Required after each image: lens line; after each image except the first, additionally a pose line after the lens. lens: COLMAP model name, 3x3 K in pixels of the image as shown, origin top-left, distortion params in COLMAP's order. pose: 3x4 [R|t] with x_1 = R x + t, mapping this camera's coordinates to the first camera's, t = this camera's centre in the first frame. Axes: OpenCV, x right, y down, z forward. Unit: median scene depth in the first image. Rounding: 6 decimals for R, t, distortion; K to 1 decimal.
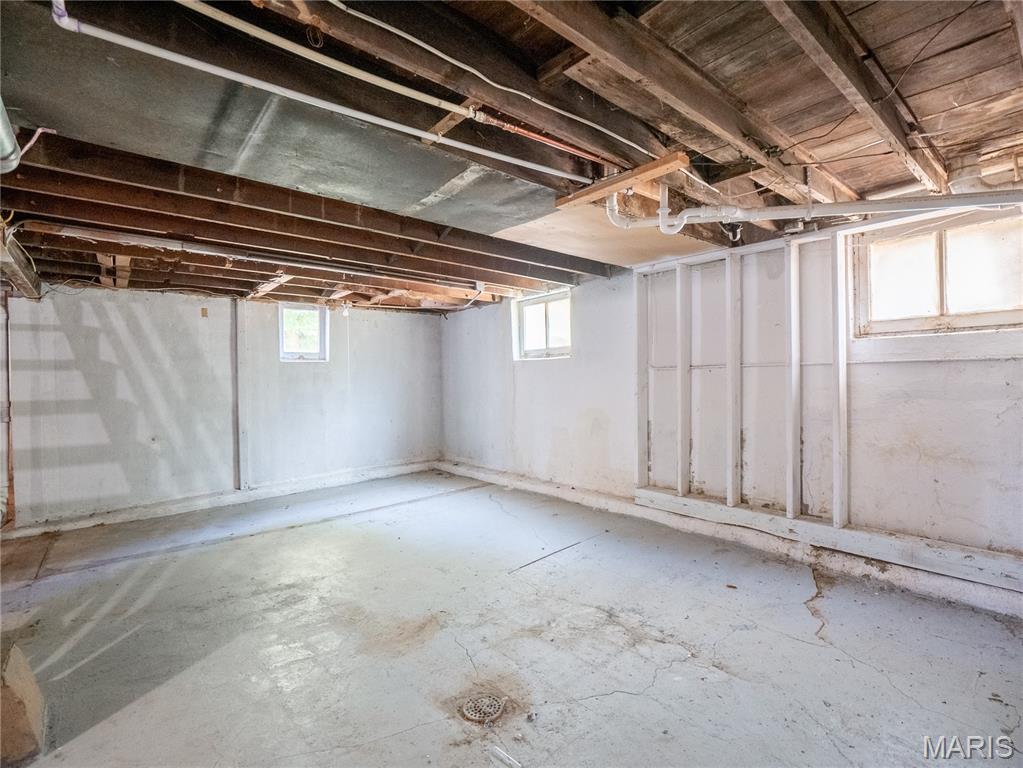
lens RADIAL K [[501.0, 0, 511.4], [0, 501.0, 384.2], [0, 0, 1]] dist [-0.010394, -0.002763]
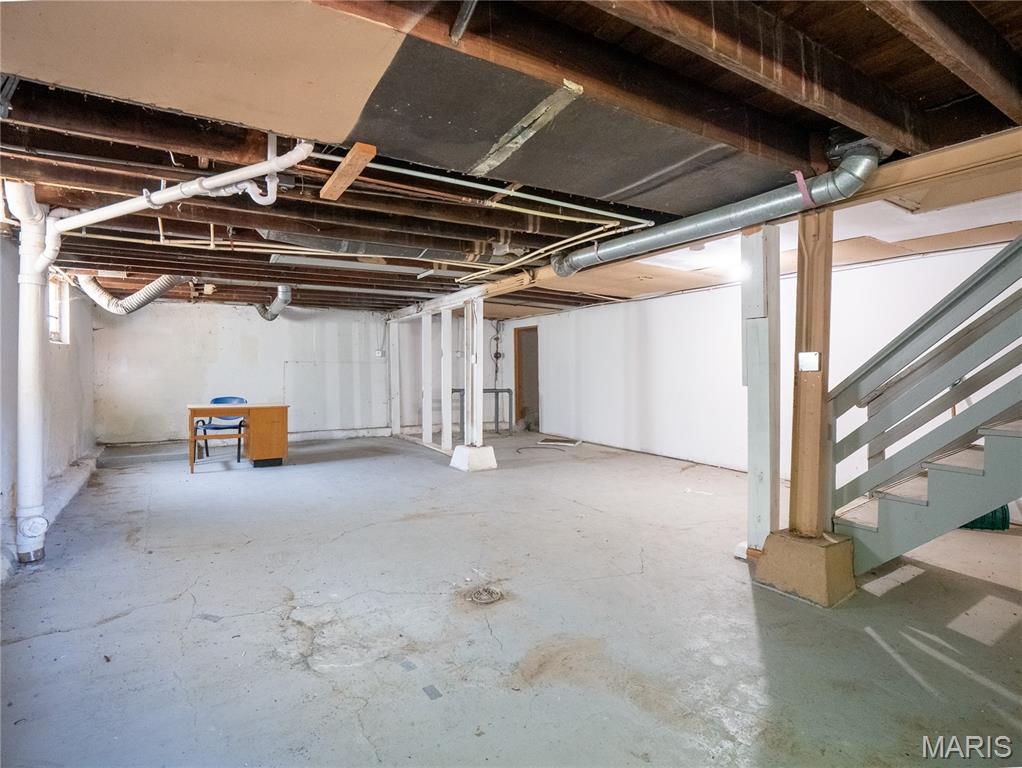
lens RADIAL K [[500.5, 0, 509.7], [0, 500.5, 378.2], [0, 0, 1]] dist [-0.010394, -0.002763]
pose [[-0.990396, 0.011376, 0.137788, -0.253748], [0.015081, 0.999551, 0.025877, 0.003891], [-0.137431, 0.027706, -0.990124, 1.858798]]
